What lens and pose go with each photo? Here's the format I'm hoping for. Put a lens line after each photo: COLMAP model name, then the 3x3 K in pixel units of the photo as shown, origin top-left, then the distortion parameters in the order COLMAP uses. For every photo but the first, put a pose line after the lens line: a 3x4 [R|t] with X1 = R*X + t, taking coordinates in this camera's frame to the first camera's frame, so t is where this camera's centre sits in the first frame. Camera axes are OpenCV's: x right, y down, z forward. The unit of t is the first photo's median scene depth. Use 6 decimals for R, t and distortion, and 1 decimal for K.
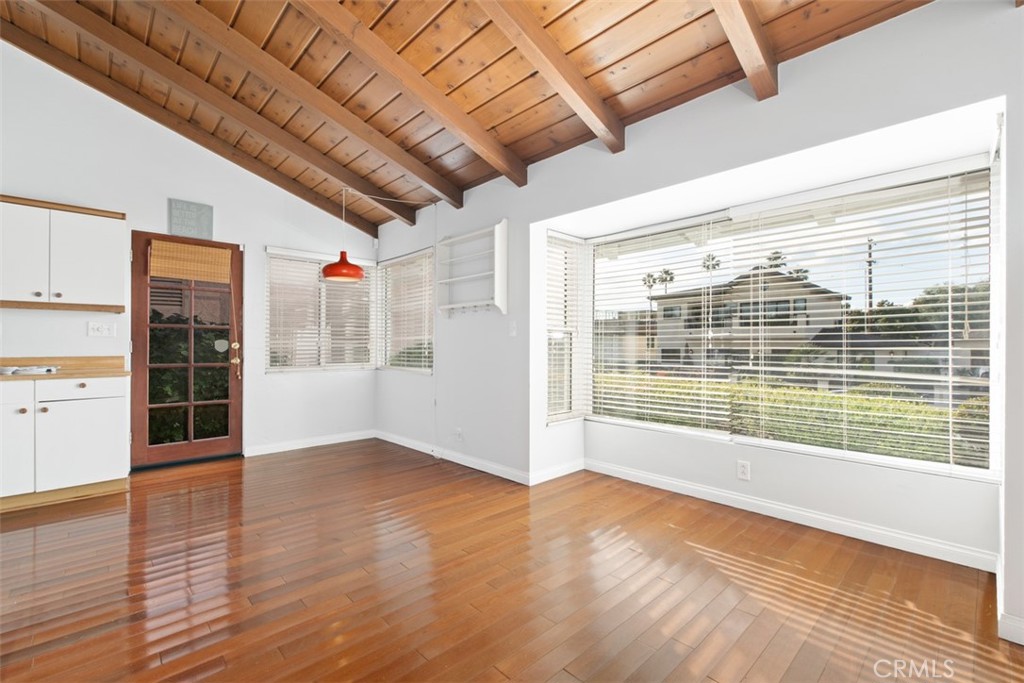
lens RADIAL K [[445.7, 0, 506.5], [0, 445.7, 338.3], [0, 0, 1]] dist [0.001313, -0.000607]
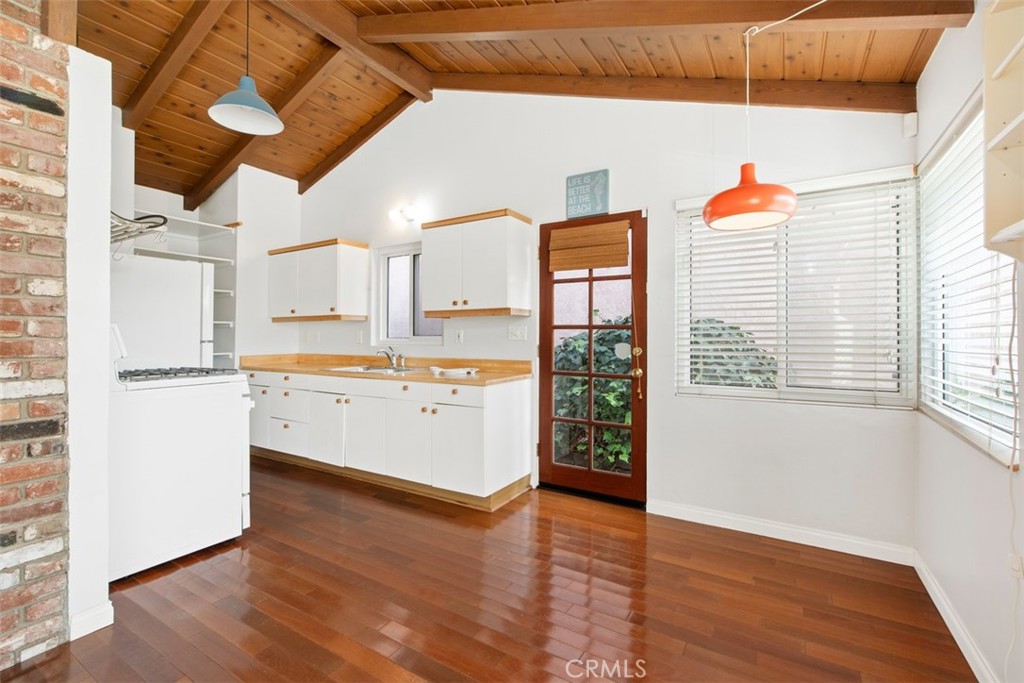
lens RADIAL K [[445.7, 0, 506.6], [0, 445.7, 328.5], [0, 0, 1]] dist [0.001313, -0.000607]
pose [[0.259739, -0.014496, -0.965570, 0.036095], [0.017498, 0.999794, -0.010303, -0.017734], [0.965520, -0.014219, 0.259939, 0.665681]]
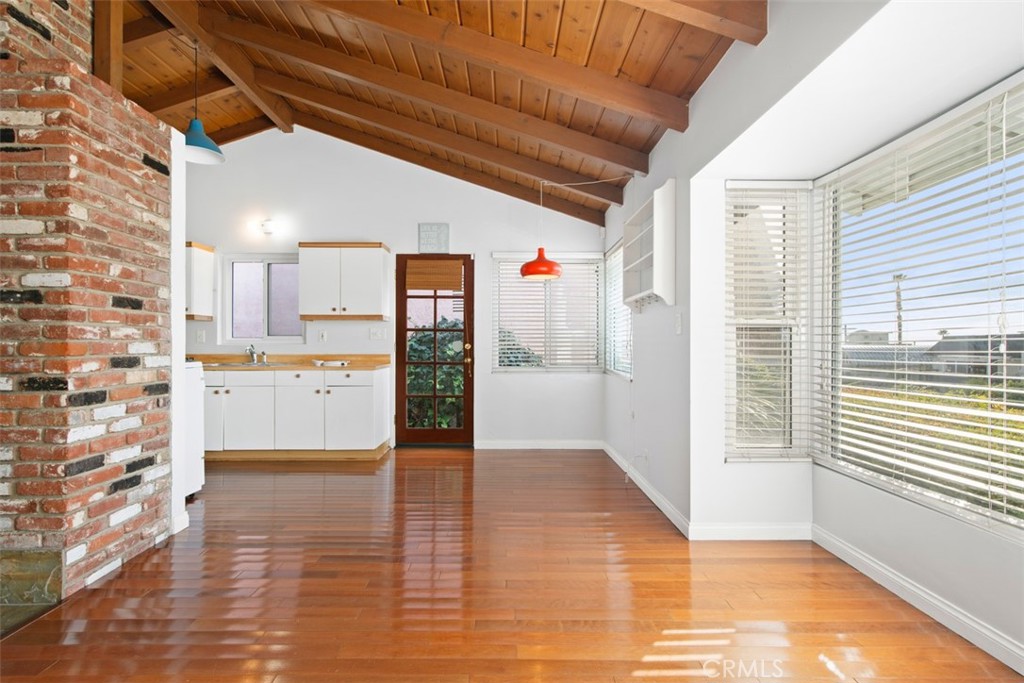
lens RADIAL K [[504.4, 0, 505.6], [0, 504.4, 338.9], [0, 0, 1]] dist [0.005156, -0.000254]
pose [[0.729315, -0.008150, -0.684130, 0.344794], [0.010532, 0.999944, -0.000685, 0.000401], [0.684098, -0.006706, 0.729360, 0.166192]]
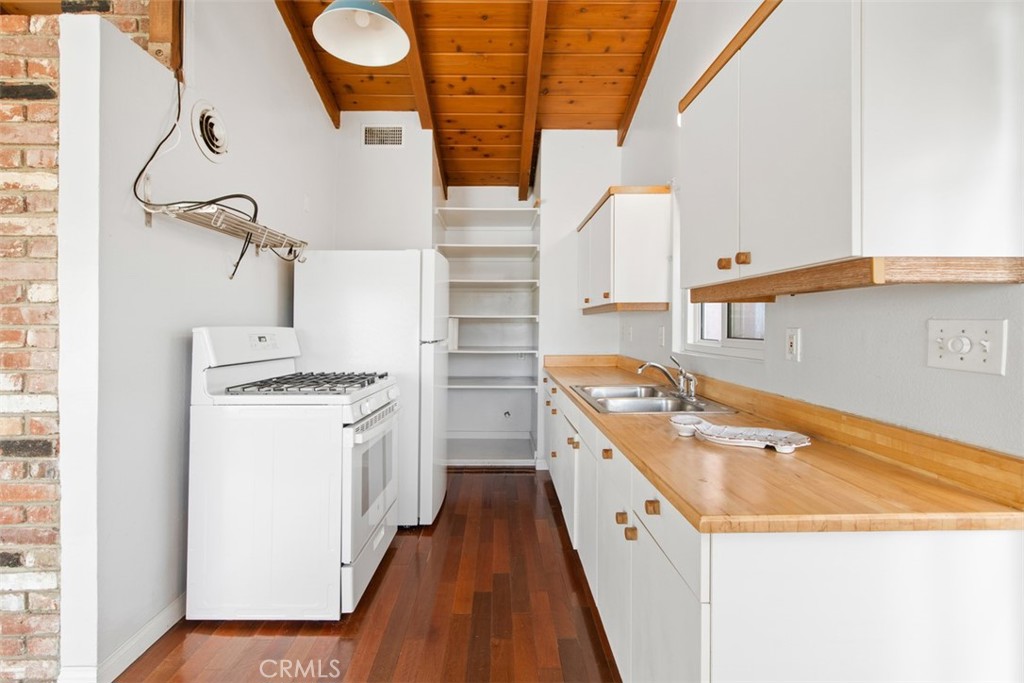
lens RADIAL K [[445.7, 0, 505.9], [0, 445.7, 319.9], [0, 0, 1]] dist [0.001313, -0.000607]
pose [[-0.676008, -0.002300, -0.736891, -0.471527], [0.016471, 0.999698, -0.018231, -0.031751], [0.736711, -0.024462, -0.675766, 0.906356]]
